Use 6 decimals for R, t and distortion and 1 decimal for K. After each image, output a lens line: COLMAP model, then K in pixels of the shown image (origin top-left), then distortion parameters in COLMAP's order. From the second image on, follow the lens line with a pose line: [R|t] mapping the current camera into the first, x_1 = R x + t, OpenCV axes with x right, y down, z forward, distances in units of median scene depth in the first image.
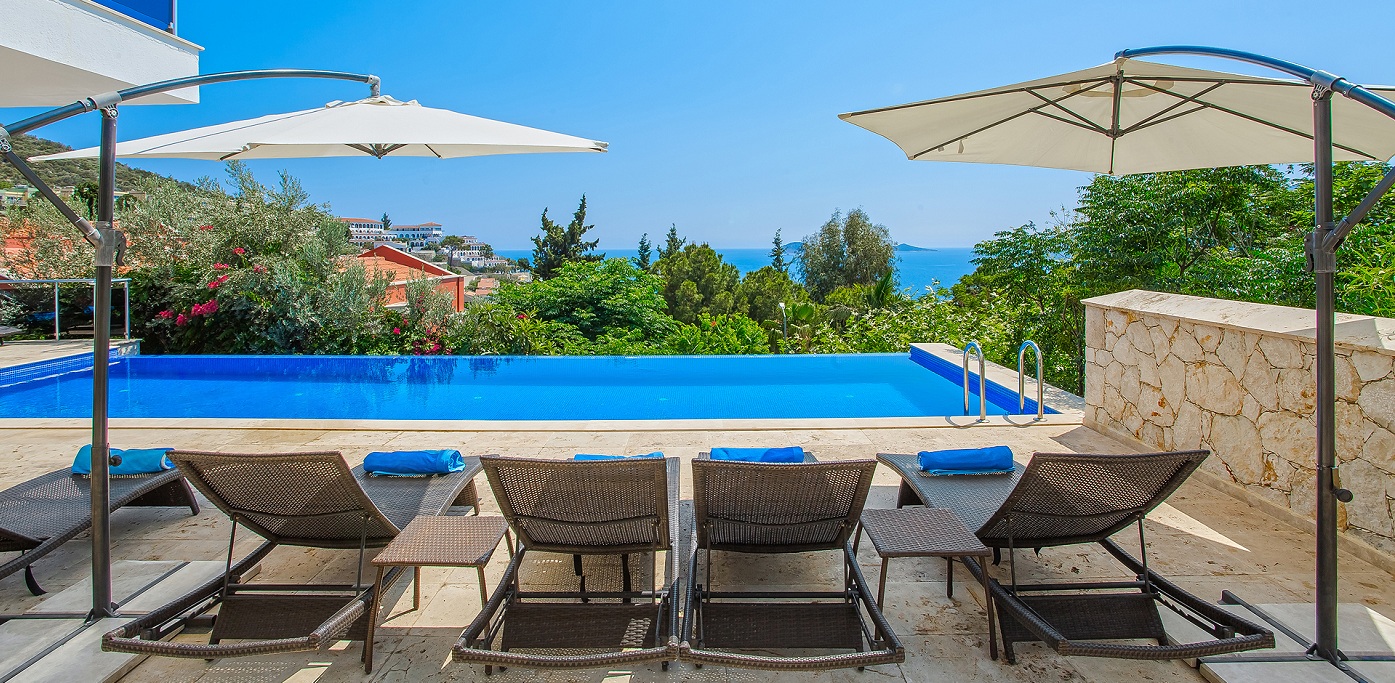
lens RADIAL K [[707.0, 0, 675.6], [0, 707.0, 247.3], [0, 0, 1]] dist [-0.086143, 0.041373]
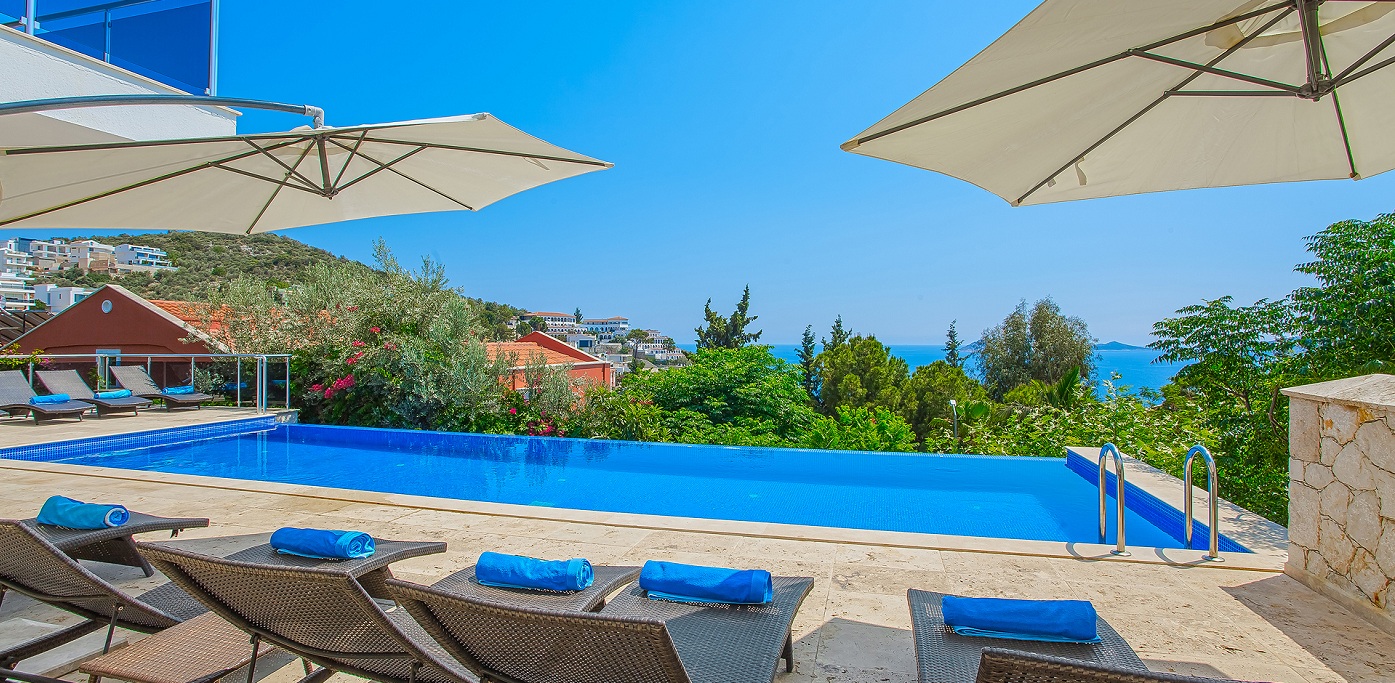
lens RADIAL K [[694.0, 0, 673.5], [0, 694.0, 334.4], [0, 0, 1]] dist [-0.079584, 0.029804]
pose [[0.963655, 0.008431, -0.267018, 0.069192], [-0.011875, 0.999866, -0.011284, 0.014083], [0.266887, 0.014045, 0.963625, 0.077913]]
